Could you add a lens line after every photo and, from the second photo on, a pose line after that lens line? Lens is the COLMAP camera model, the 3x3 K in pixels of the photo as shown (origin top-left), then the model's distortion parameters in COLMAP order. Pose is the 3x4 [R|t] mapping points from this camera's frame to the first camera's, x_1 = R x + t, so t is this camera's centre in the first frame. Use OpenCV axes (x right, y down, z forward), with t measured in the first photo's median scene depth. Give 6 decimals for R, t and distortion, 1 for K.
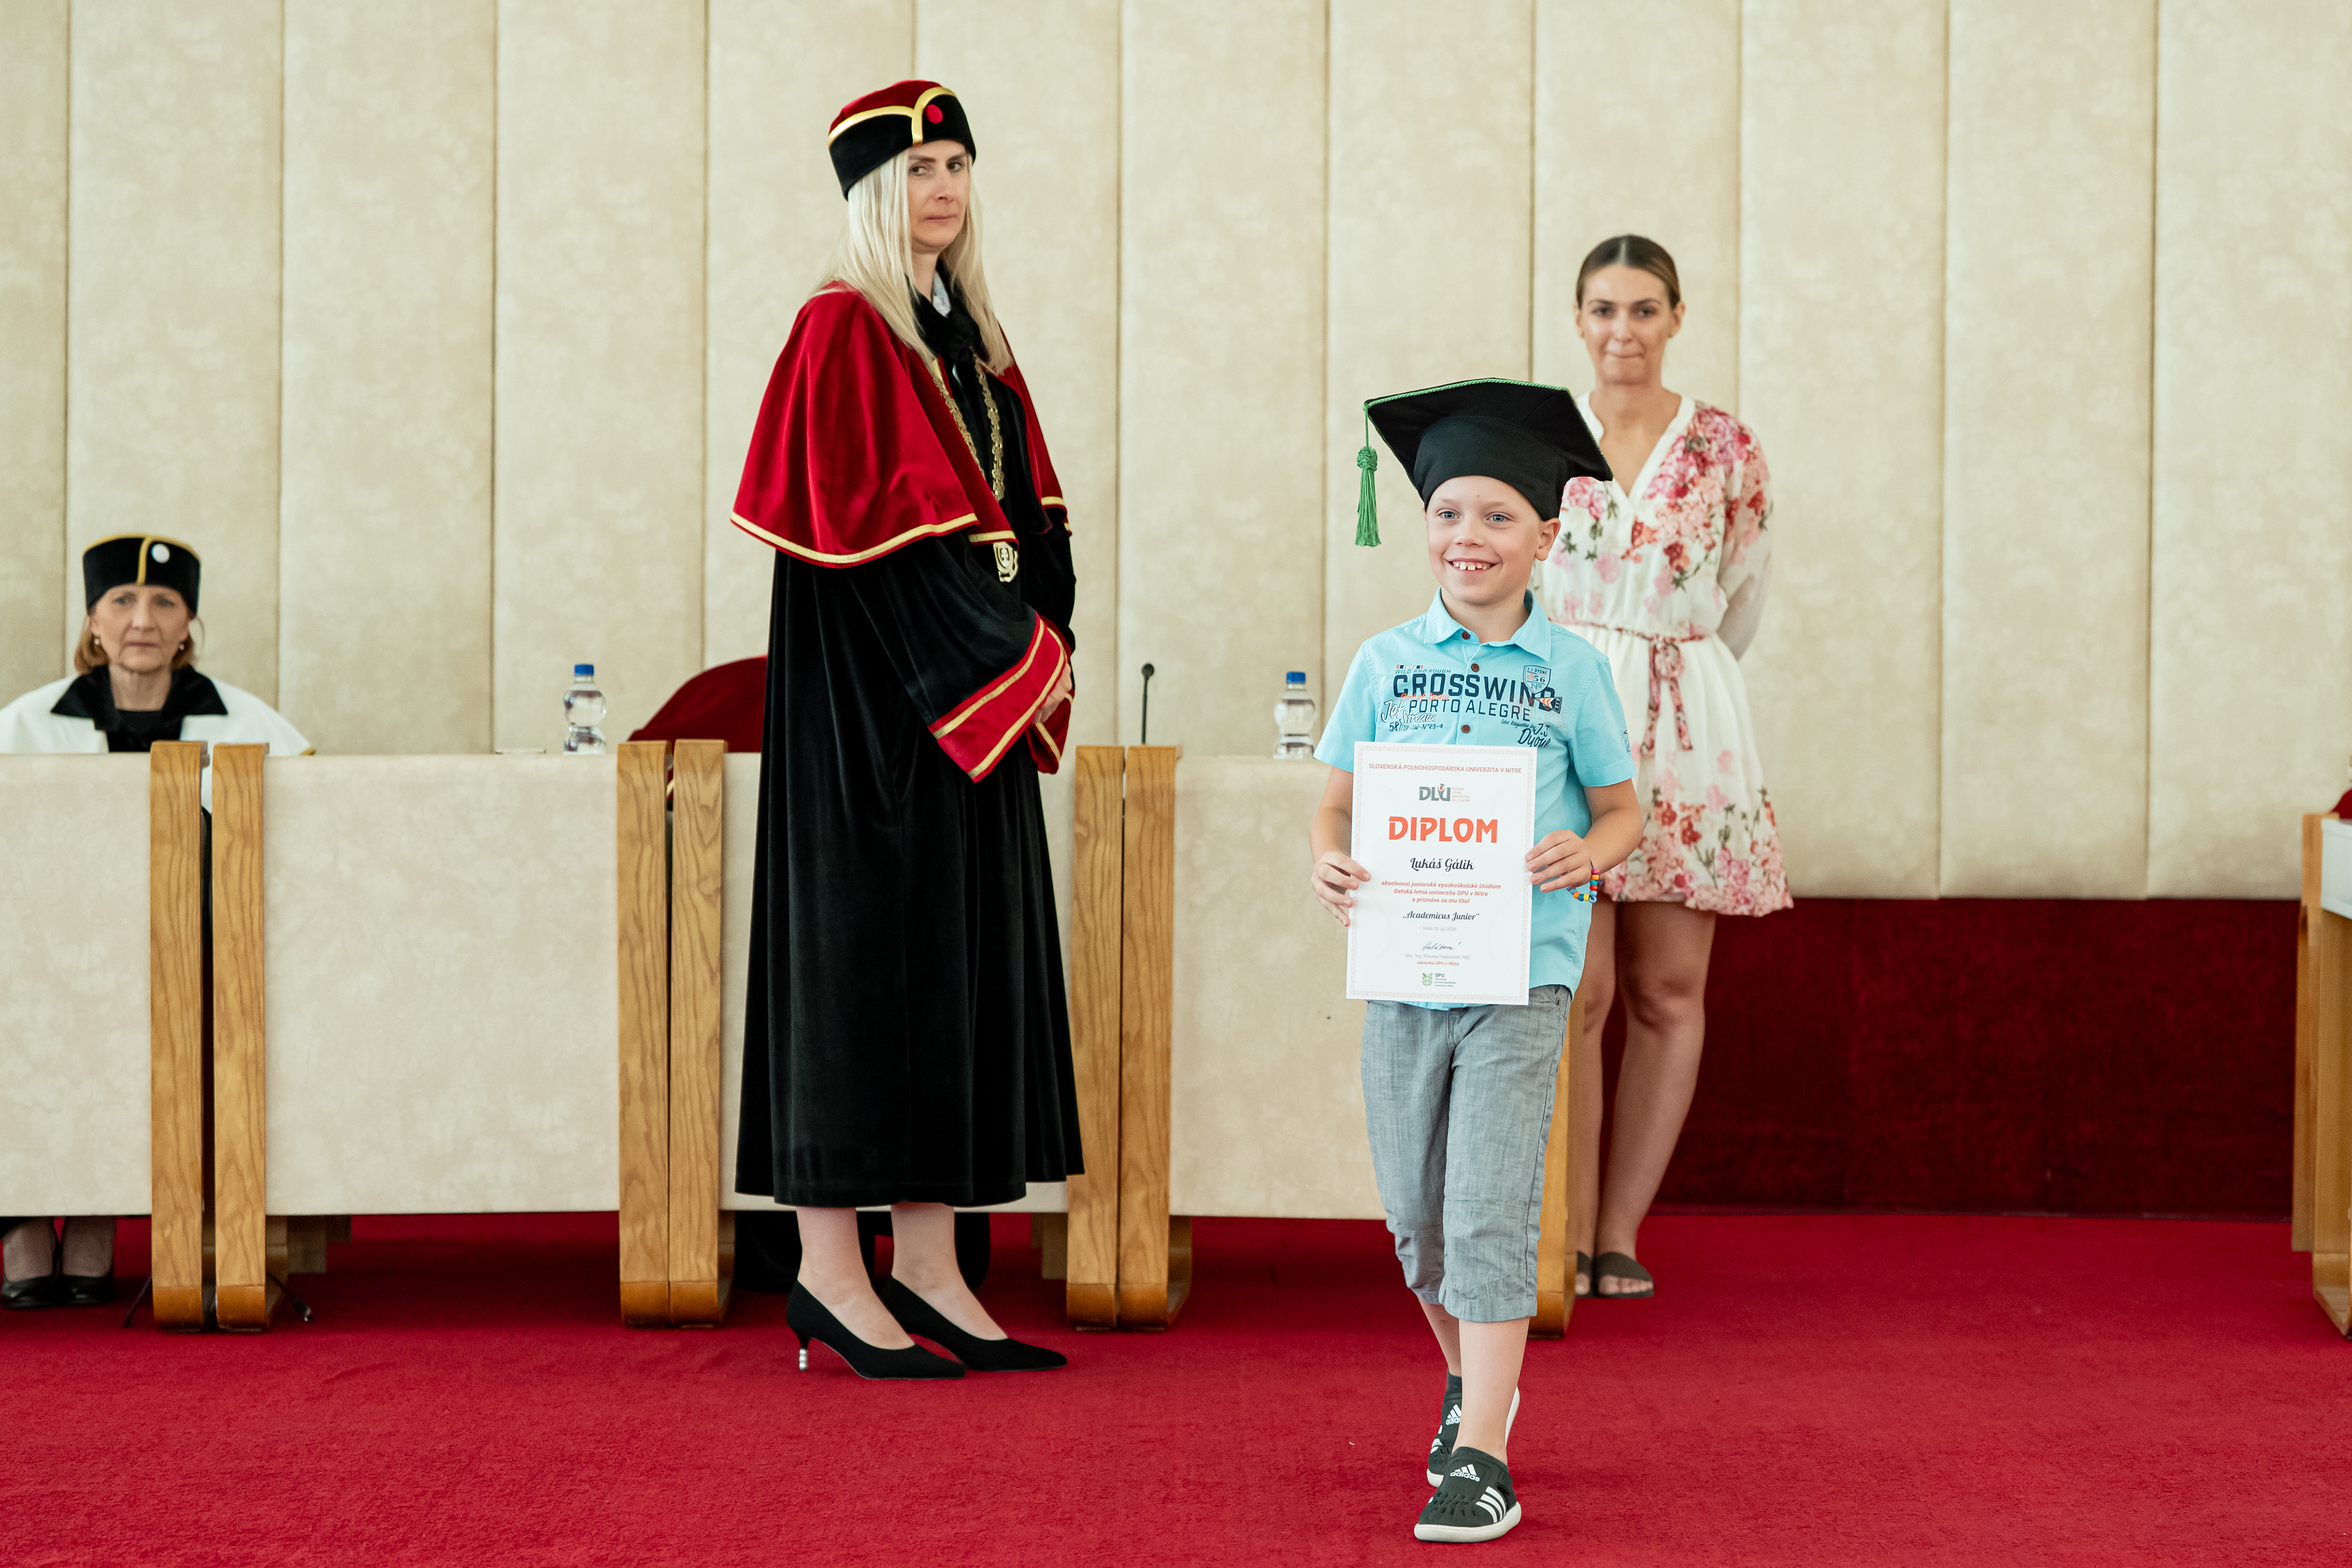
lens RADIAL K [[5198.3, 0, 1378.1], [0, 5198.3, 796.7], [0, 0, 1]] dist [0.018140, -0.099700]
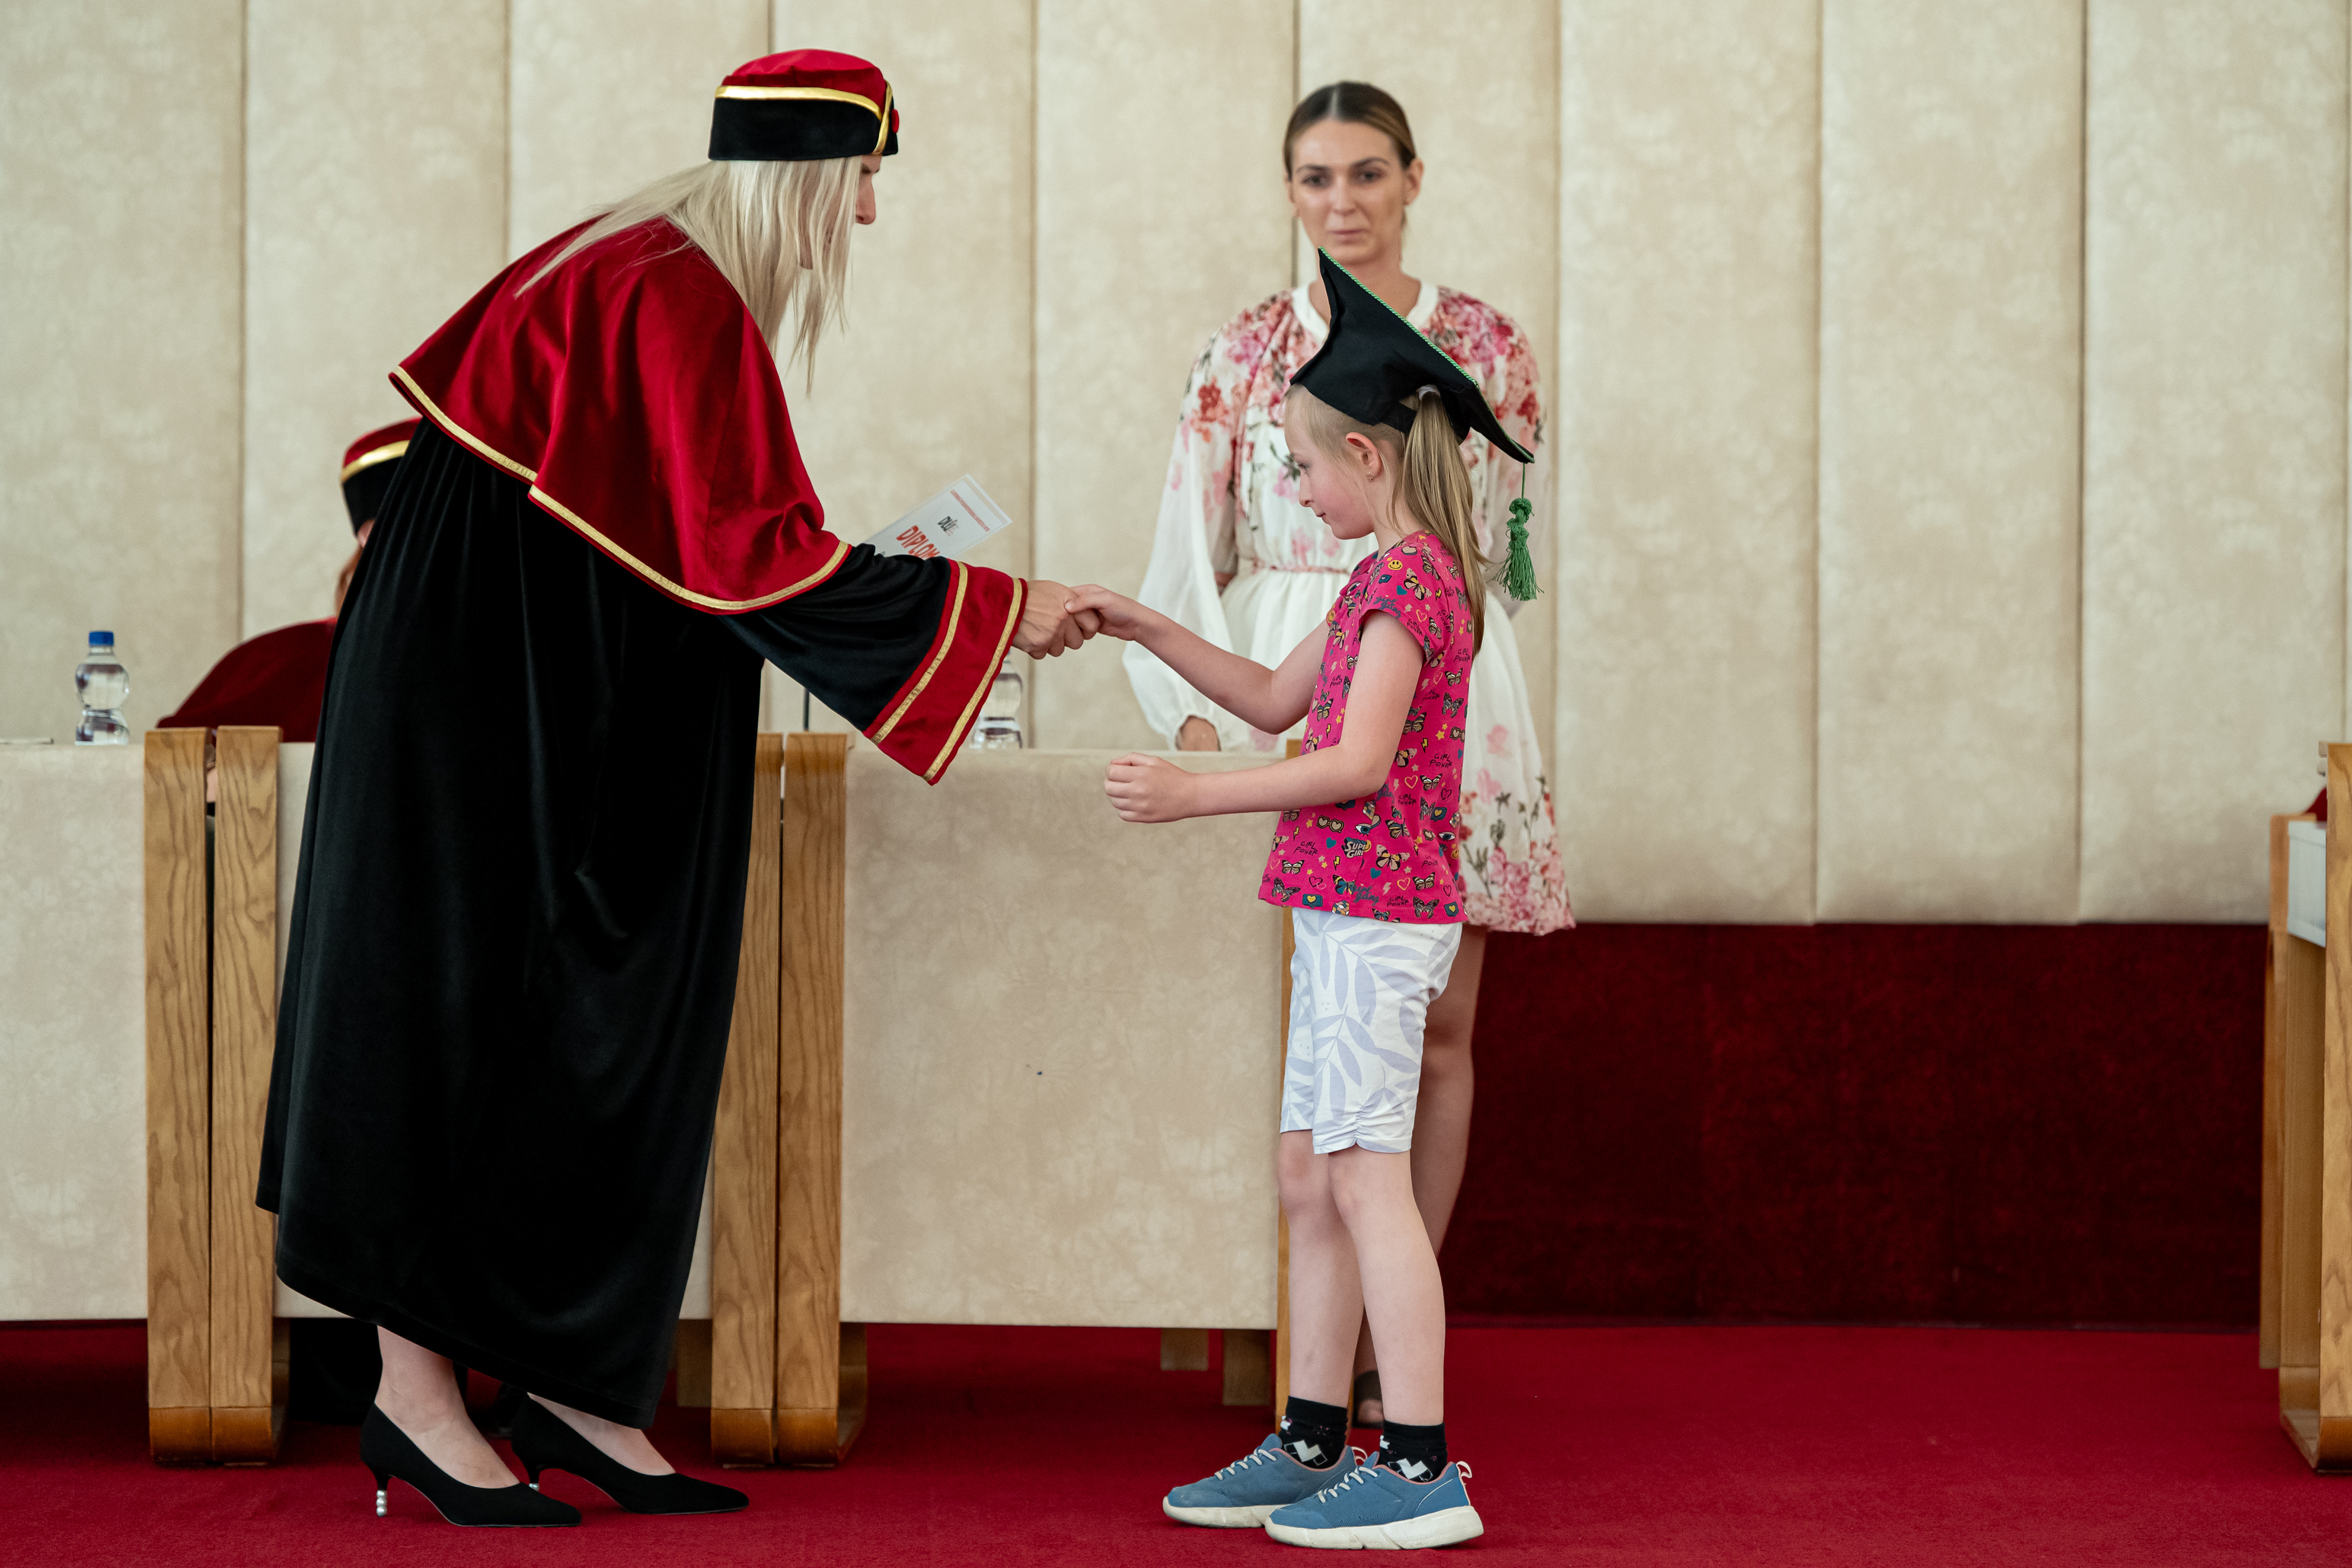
lens RADIAL K [[7533.7, 0, 1267.5], [0, 7533.7, 726.7], [0, 0, 1]] dist [0.093973, -1.991186]
pose [[0.999774, -0.002033, 0.021164, 0.001022], [0.002233, 0.999953, -0.009407, 0.000310], [-0.021144, 0.009452, 0.999732, -0.153841]]
